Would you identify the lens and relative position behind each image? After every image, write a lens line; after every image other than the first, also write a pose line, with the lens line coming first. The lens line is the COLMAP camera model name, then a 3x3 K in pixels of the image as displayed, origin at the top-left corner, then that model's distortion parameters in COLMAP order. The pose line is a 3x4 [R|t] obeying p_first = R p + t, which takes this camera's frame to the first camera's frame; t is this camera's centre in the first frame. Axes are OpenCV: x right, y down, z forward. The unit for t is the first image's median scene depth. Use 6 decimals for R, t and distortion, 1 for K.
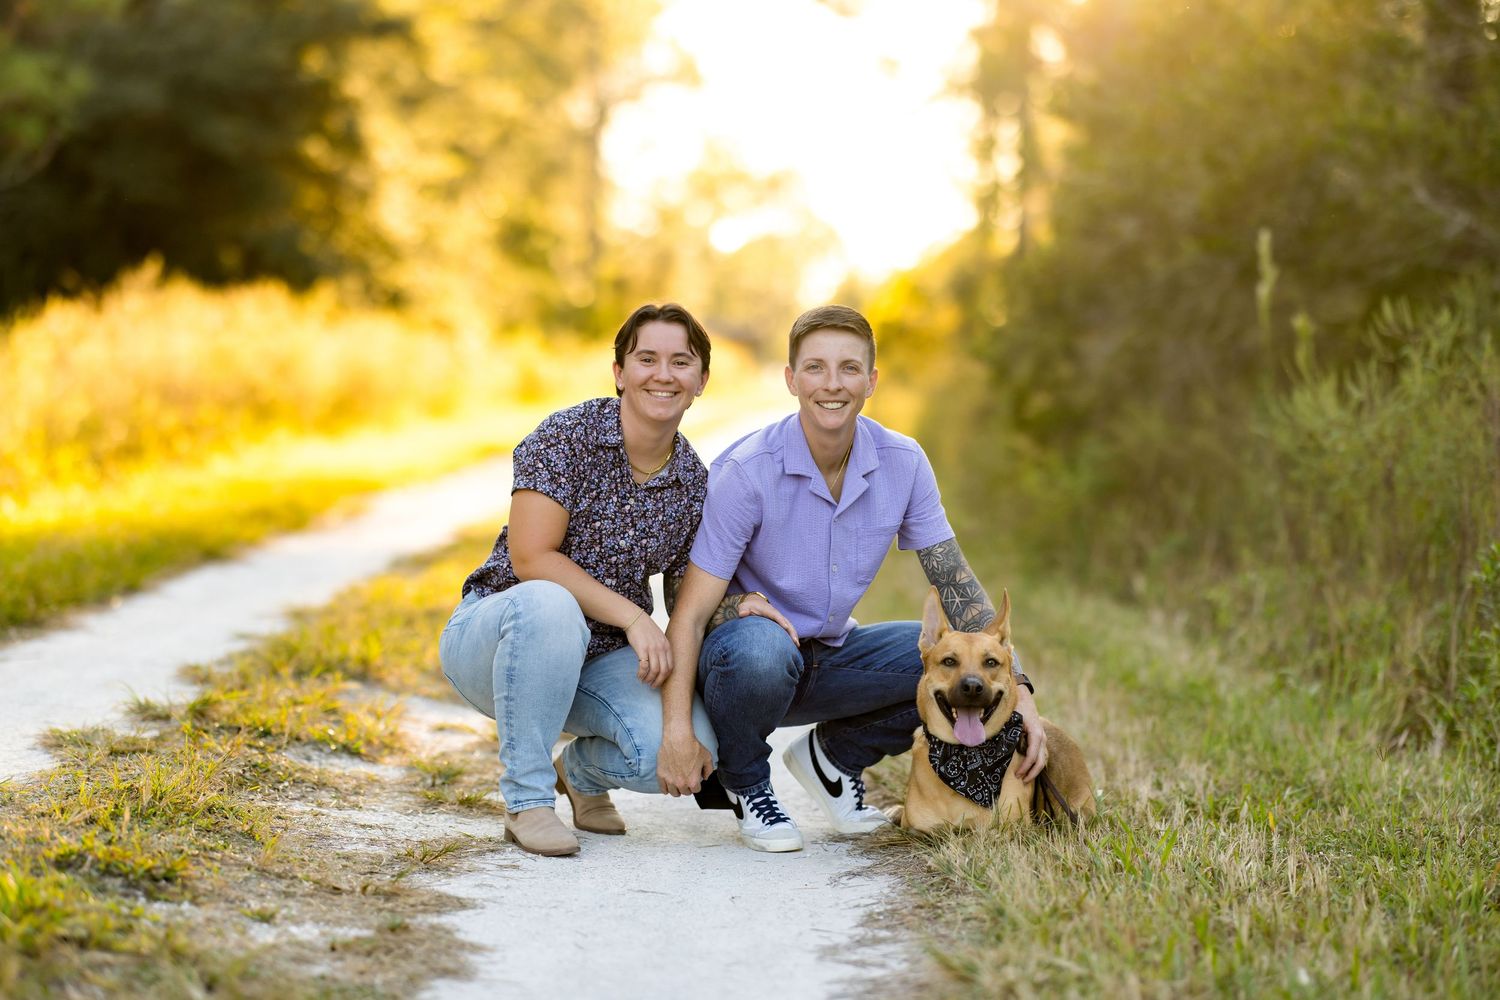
lens RADIAL K [[3777.9, 0, 727.0], [0, 3777.9, 502.8], [0, 0, 1]] dist [0.010797, 0.712604]
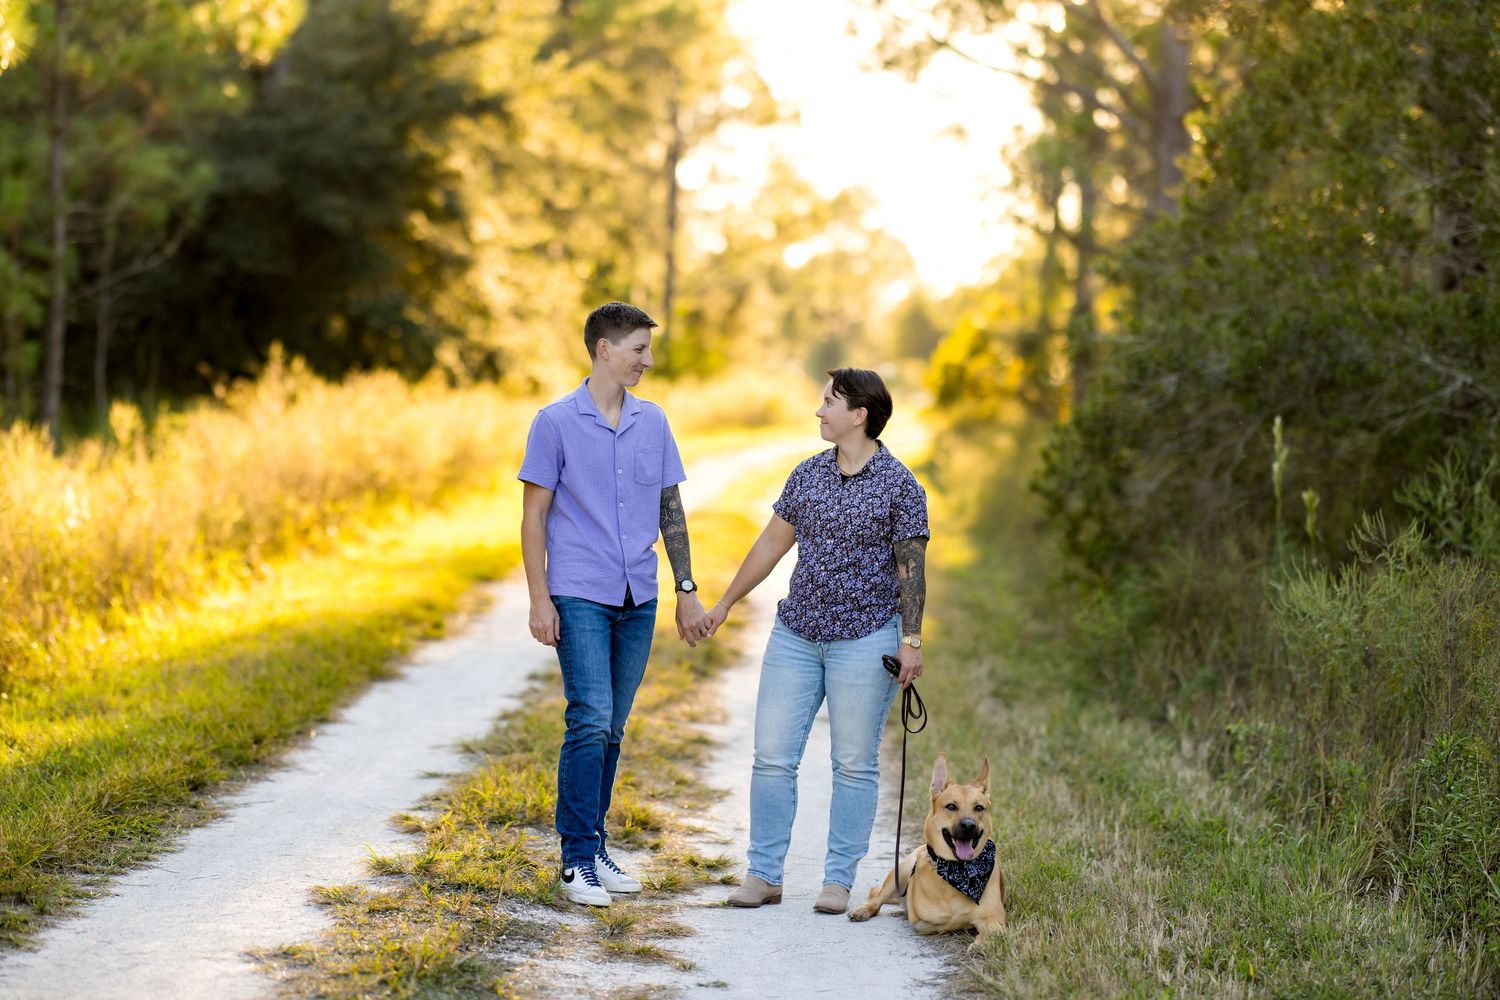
lens RADIAL K [[3659.8, 0, 750.0], [0, 3659.8, 500.0], [0, 0, 1]] dist [0.073712, 0.390747]
pose [[0.999903, 0.004127, -0.013309, -0.006421], [-0.004249, 0.999949, -0.009113, -0.030018], [0.013271, 0.009169, 0.999870, -0.125761]]
